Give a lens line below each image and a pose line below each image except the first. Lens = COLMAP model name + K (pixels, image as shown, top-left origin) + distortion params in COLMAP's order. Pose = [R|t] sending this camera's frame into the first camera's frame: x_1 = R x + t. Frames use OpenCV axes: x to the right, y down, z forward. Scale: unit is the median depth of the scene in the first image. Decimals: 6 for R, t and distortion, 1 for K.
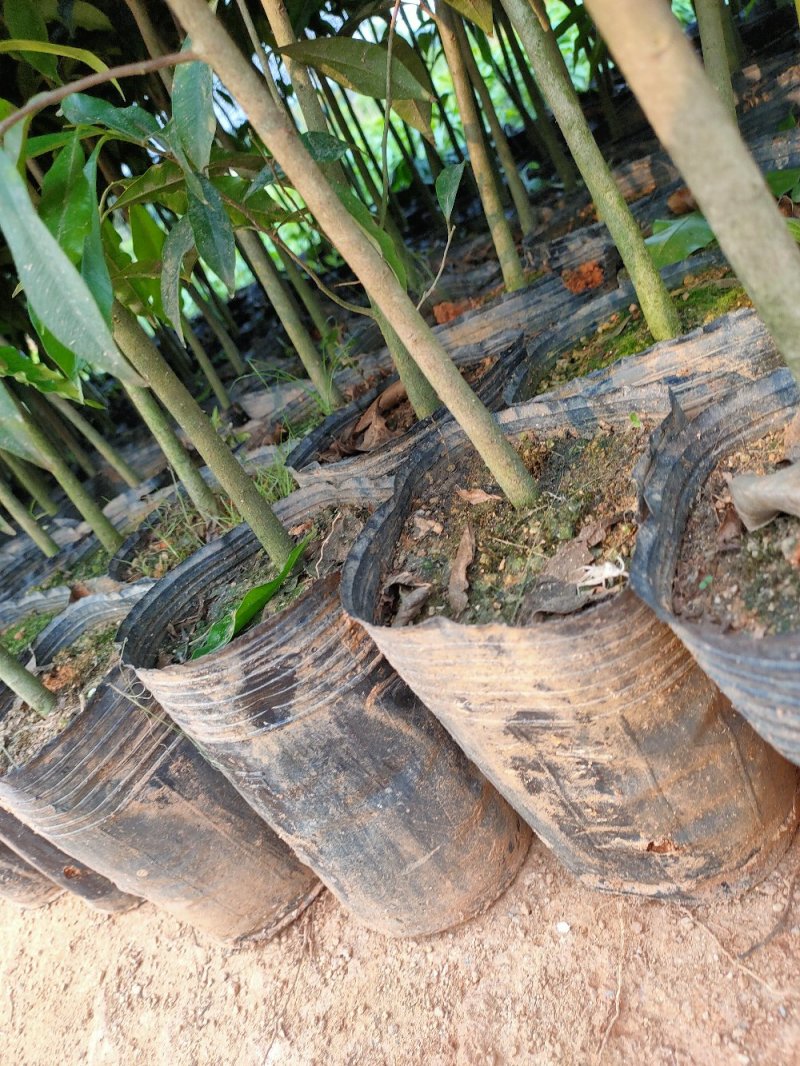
lens RADIAL K [[812.5, 0, 404.0], [0, 812.5, 529.7], [0, 0, 1]] dist [0.036288, -0.045194]
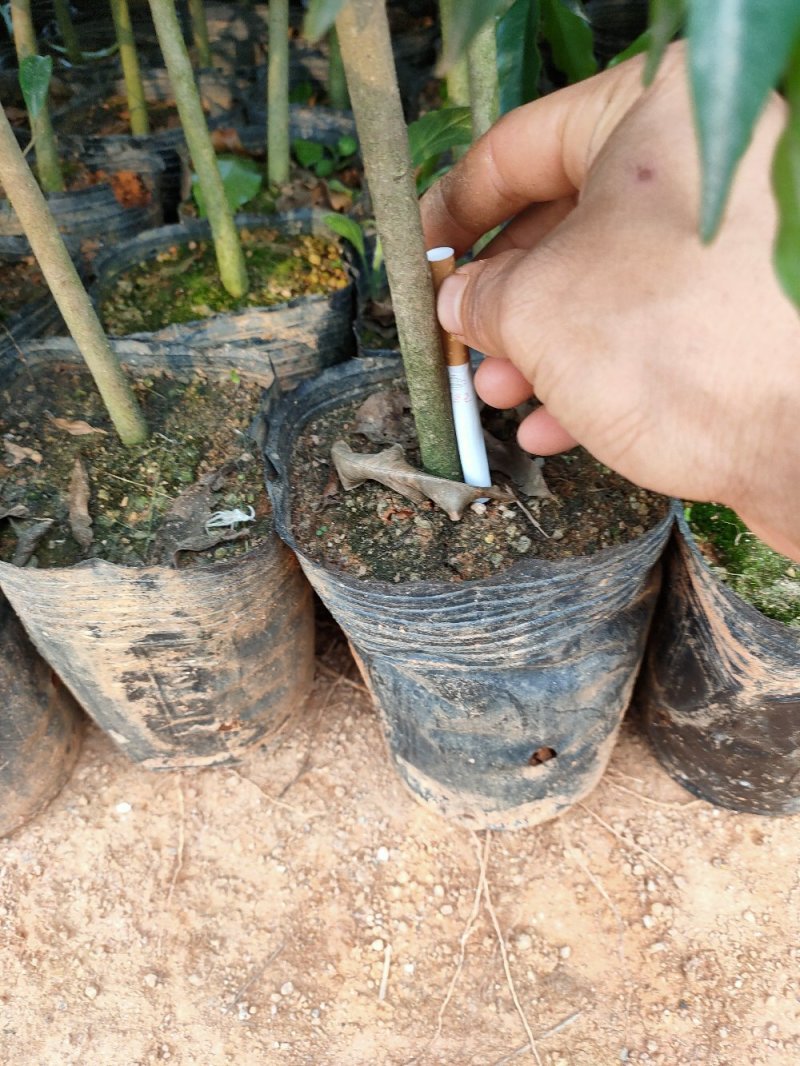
lens RADIAL K [[812.5, 0, 405.5], [0, 812.5, 529.5], [0, 0, 1]] dist [0.036288, -0.045194]
pose [[0.769072, -0.008040, 0.639112, -0.264656], [-0.088180, 0.989024, 0.118553, -0.076017], [-0.633050, -0.147533, 0.759922, -0.062685]]
